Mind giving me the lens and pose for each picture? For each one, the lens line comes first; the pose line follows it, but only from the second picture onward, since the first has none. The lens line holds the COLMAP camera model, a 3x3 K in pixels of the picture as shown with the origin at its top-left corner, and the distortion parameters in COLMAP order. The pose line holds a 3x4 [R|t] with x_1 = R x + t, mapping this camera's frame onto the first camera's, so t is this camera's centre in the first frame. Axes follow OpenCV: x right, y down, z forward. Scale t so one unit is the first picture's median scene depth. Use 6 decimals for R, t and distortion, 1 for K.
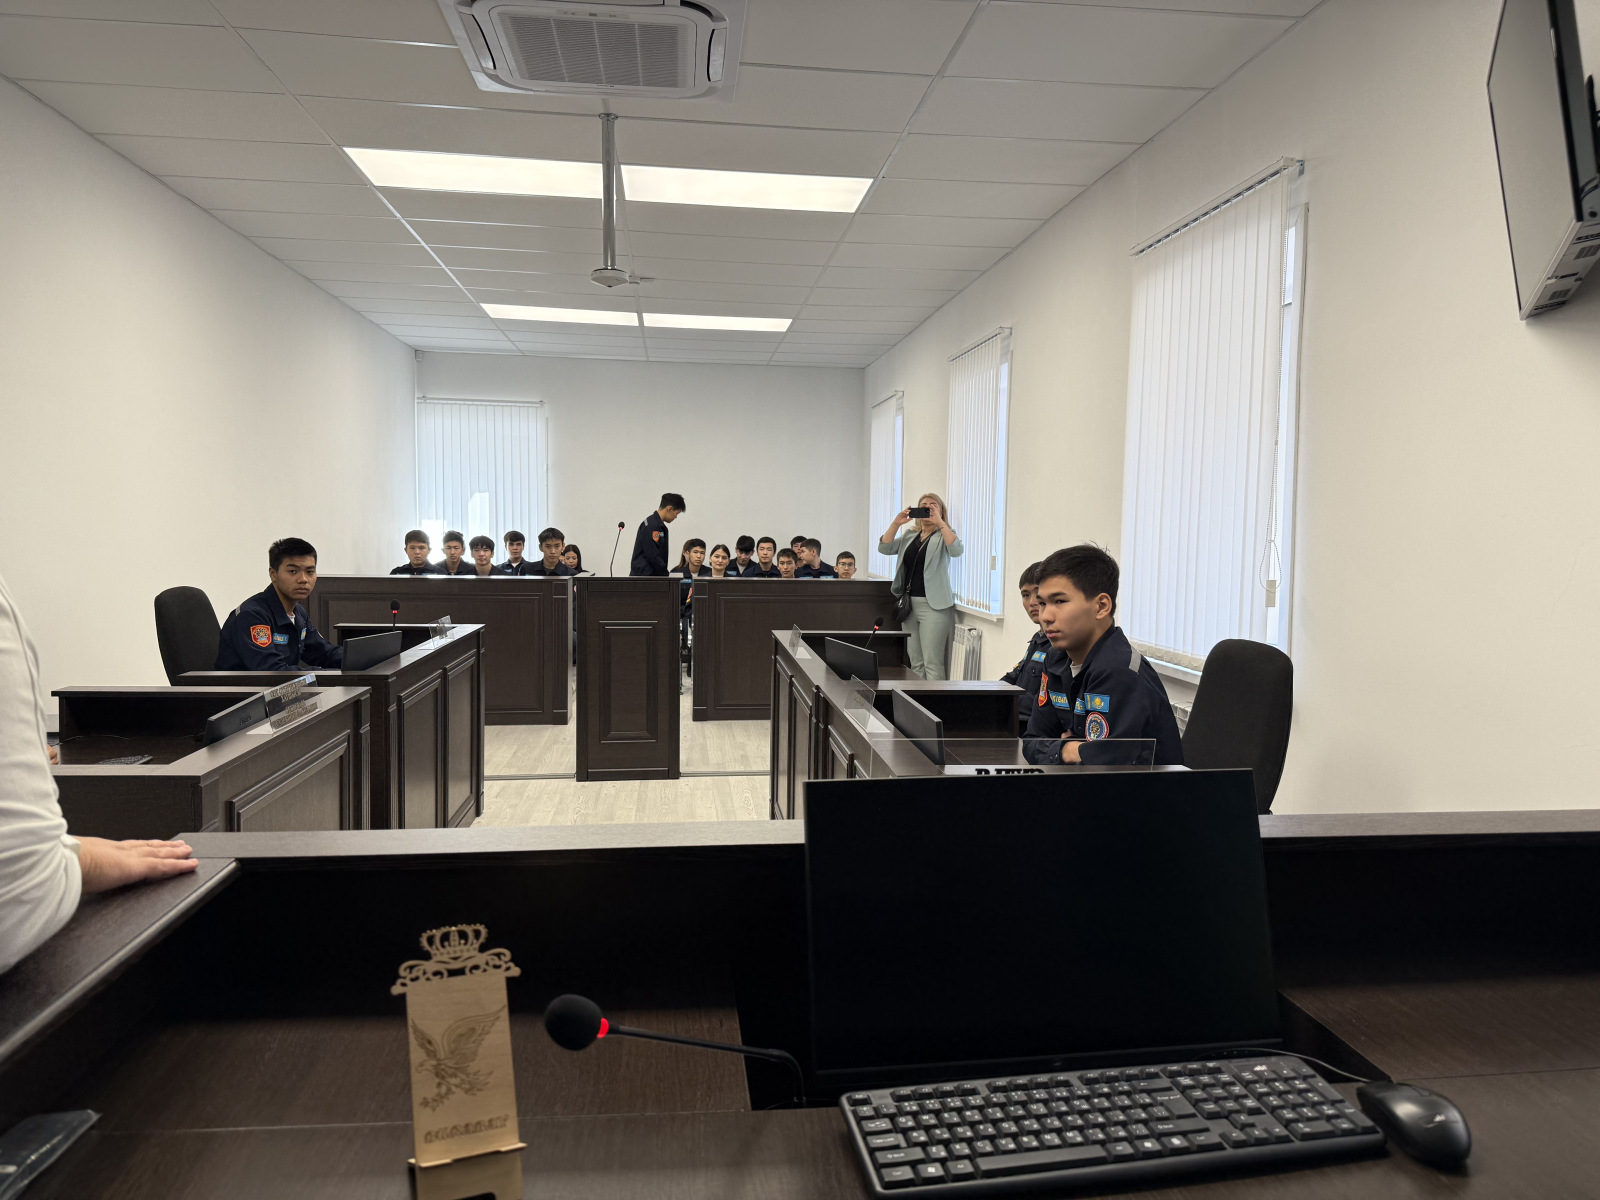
lens RADIAL K [[1119.4, 0, 800.0], [0, 1119.4, 600.0], [0, 0, 1]] dist [-0.001591, -0.001441]
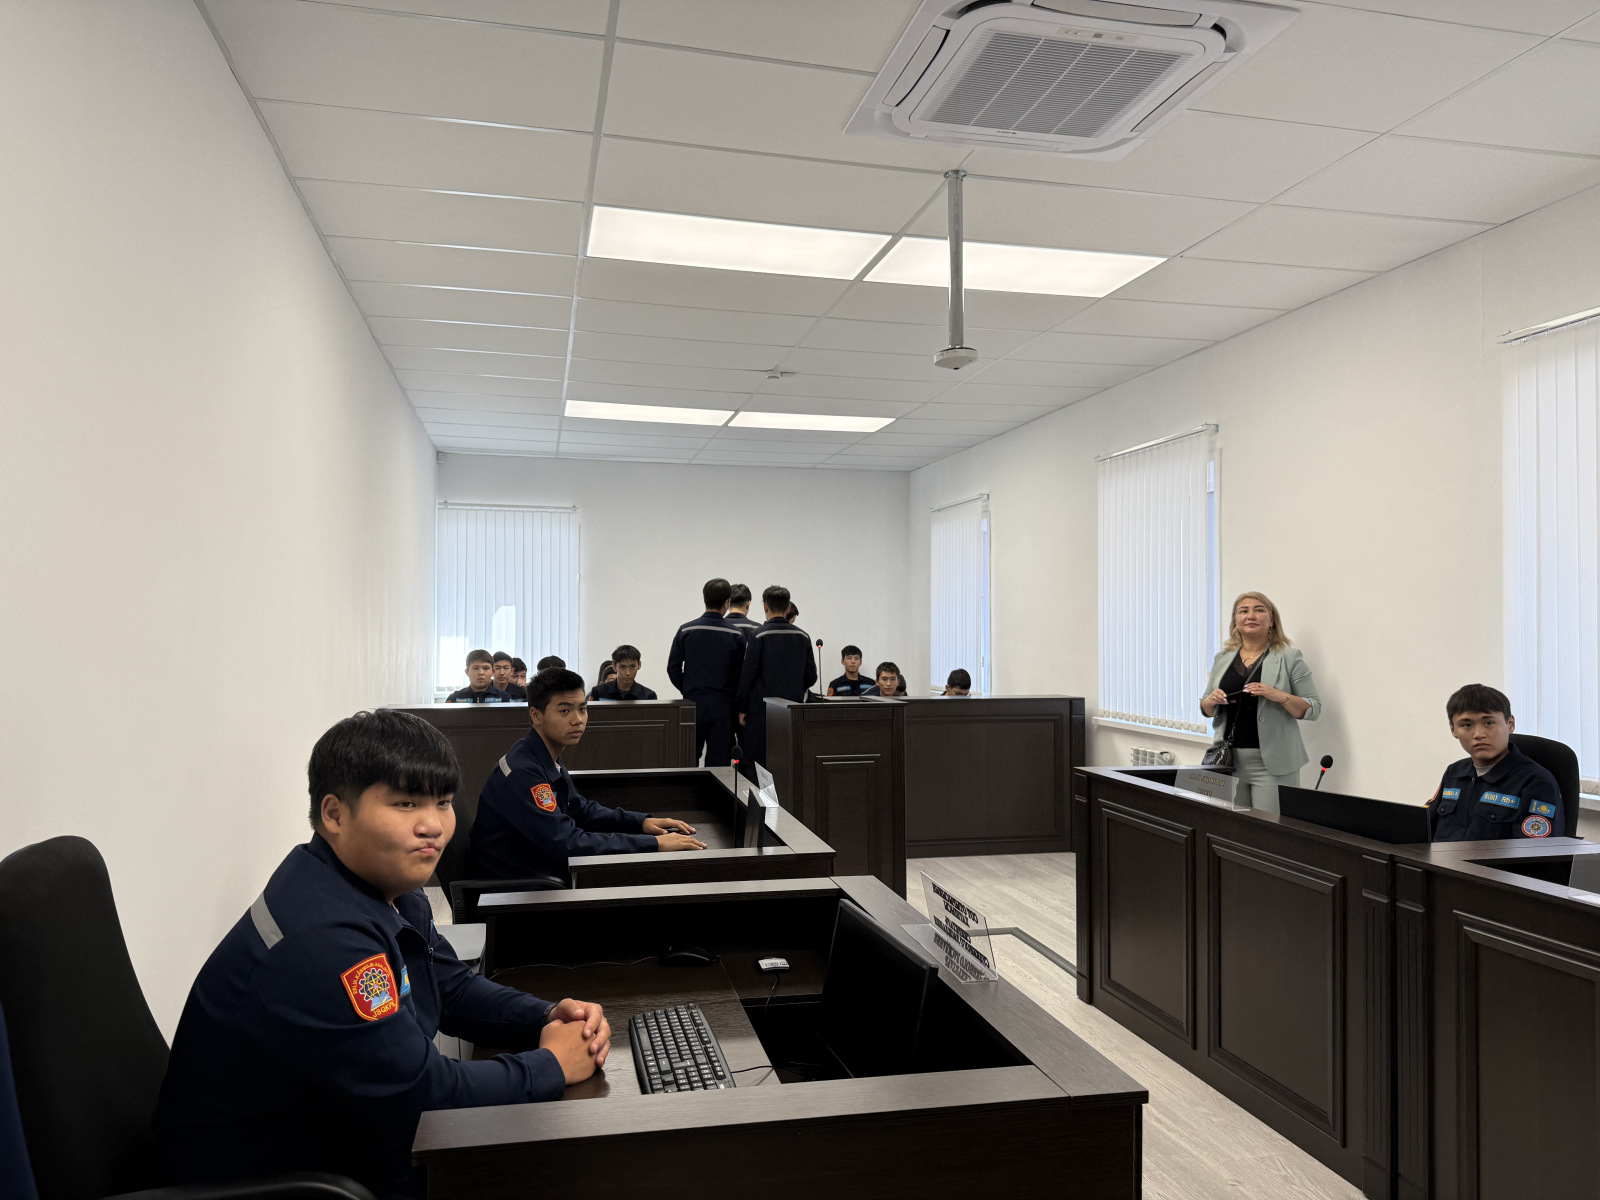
lens RADIAL K [[1127.8, 0, 800.0], [0, 1127.8, 600.0], [0, 0, 1]] dist [0.027506, -0.000127]
pose [[0.994528, -0.010585, 0.103929, -0.183543], [0.020447, 0.995335, -0.094292, -0.012268], [-0.102446, 0.095901, 0.990105, 0.085873]]
